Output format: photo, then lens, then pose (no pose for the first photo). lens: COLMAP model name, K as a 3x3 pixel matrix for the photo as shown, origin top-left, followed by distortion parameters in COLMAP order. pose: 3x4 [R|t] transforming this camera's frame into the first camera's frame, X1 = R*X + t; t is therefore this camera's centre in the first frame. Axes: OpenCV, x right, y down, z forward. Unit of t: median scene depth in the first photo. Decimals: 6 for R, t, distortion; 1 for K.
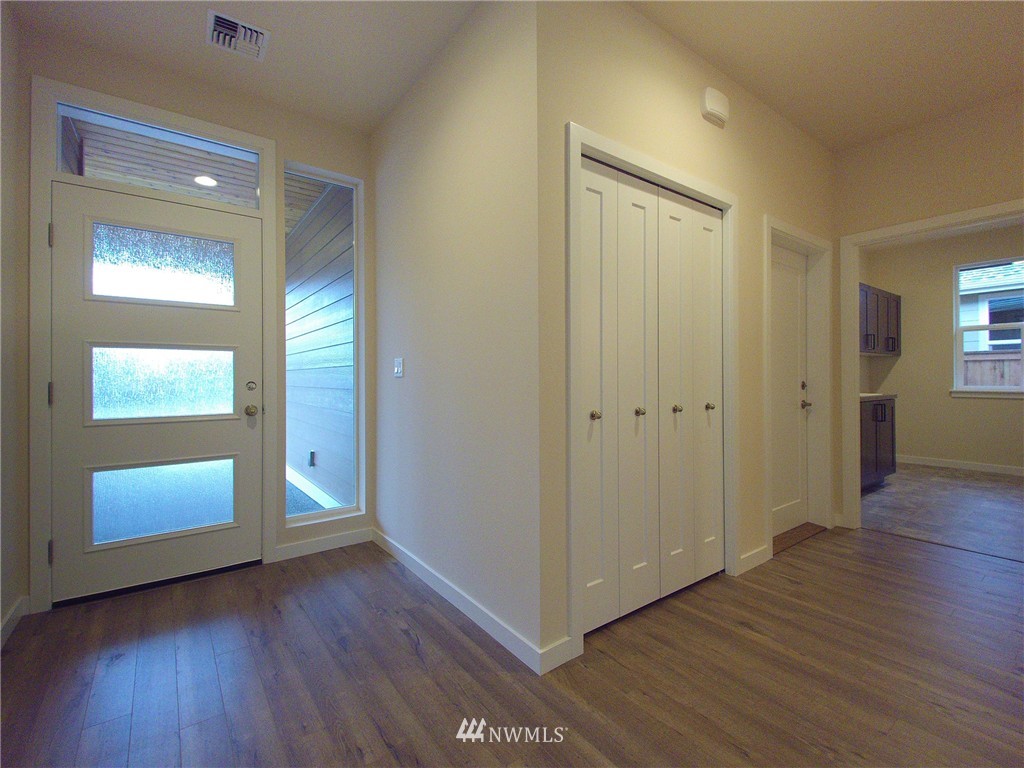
lens RADIAL K [[462.1, 0, 513.1], [0, 462.1, 375.8], [0, 0, 1]] dist [0.027110, -0.010628]
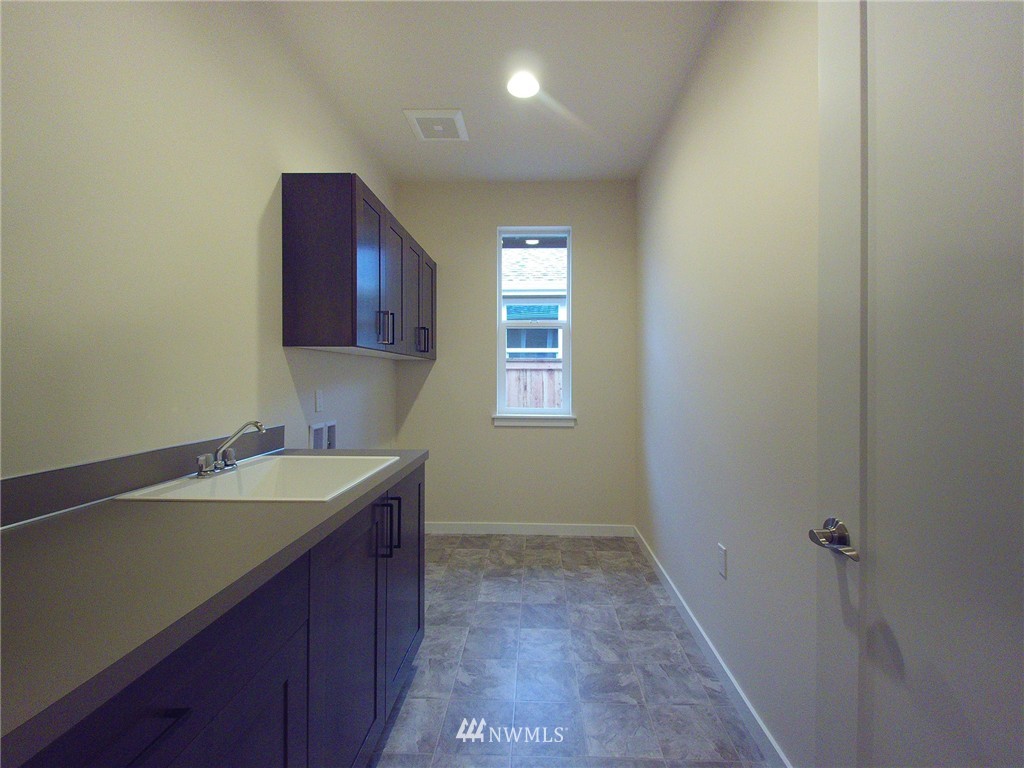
lens RADIAL K [[462.1, 0, 511.2], [0, 462.1, 376.9], [0, 0, 1]] dist [0.027110, -0.010628]
pose [[0.654811, 0.007437, 0.755756, 0.423032], [-0.011980, 0.999928, 0.000540, -0.022377], [-0.755698, -0.009408, 0.654853, 0.513784]]
